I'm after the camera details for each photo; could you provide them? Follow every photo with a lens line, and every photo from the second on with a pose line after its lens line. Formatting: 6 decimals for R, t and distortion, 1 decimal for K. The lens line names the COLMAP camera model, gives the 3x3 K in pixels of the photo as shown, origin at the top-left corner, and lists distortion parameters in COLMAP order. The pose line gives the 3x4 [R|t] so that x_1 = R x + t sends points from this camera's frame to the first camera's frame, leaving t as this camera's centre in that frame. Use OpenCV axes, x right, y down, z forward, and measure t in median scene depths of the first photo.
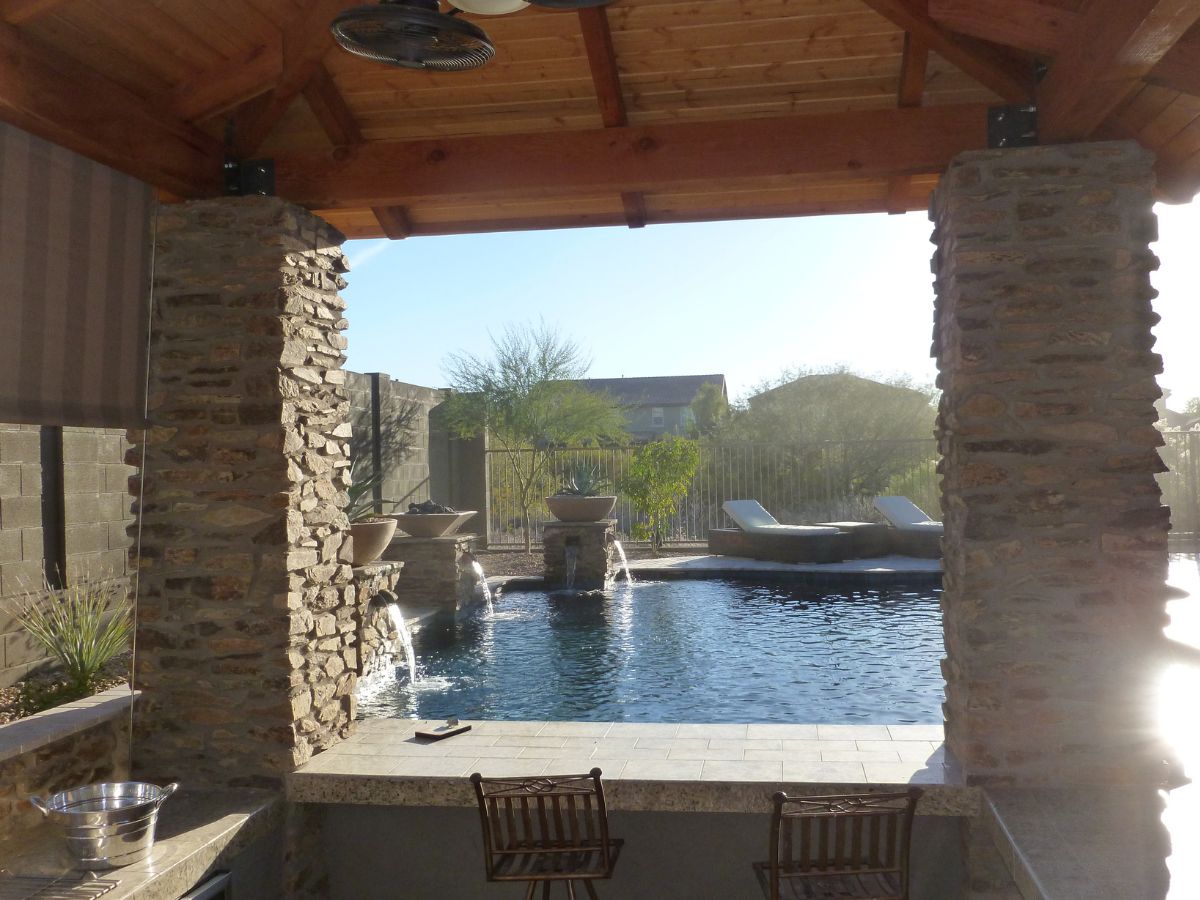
lens RADIAL K [[1174.8, 0, 600.0], [0, 1174.8, 450.0], [0, 0, 1]] dist [-0.007354, -0.003837]
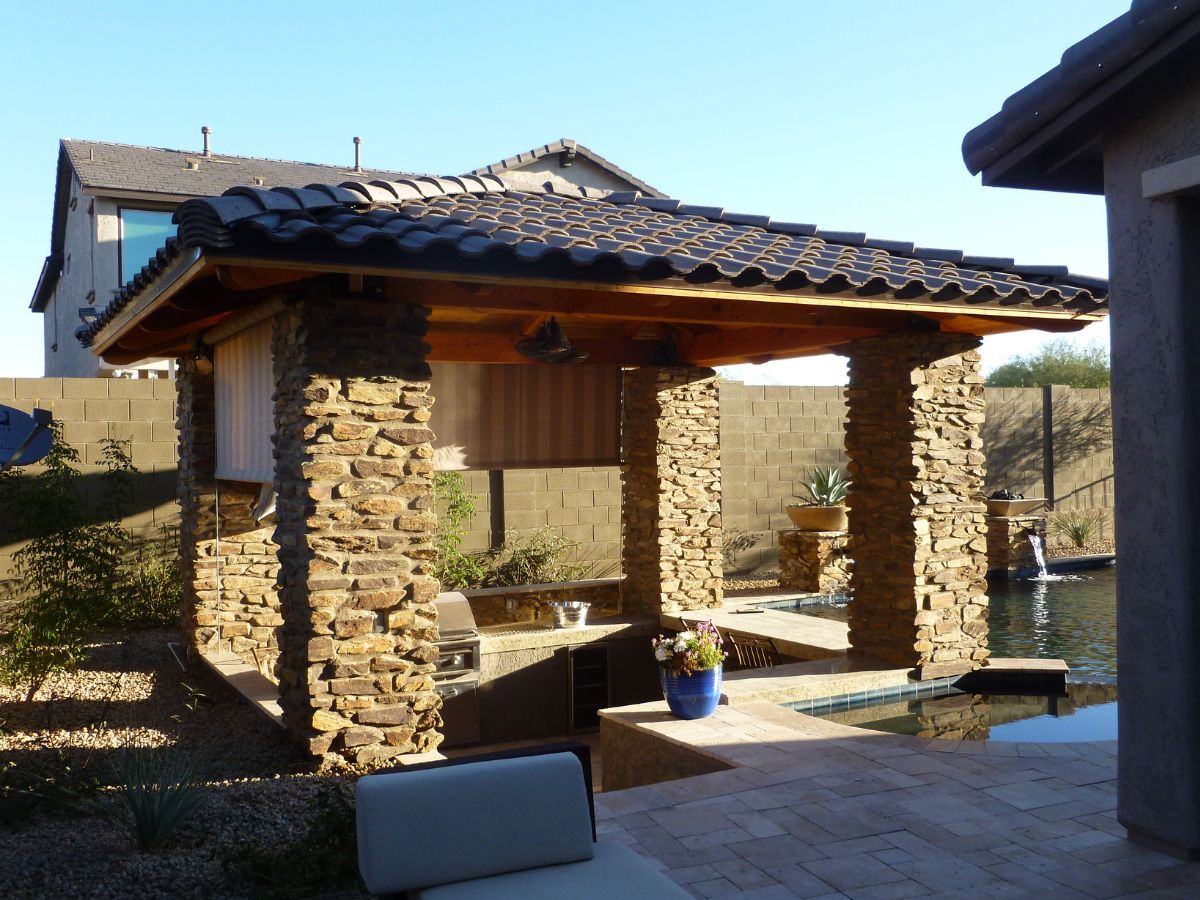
lens RADIAL K [[1174.8, 0, 600.0], [0, 1174.8, 450.0], [0, 0, 1]] dist [-0.007354, -0.003837]
pose [[0.631002, 0.007804, -0.775742, 1.398386], [0.019622, 0.999469, 0.026016, -0.109573], [0.775533, -0.031638, 0.630513, -0.533712]]
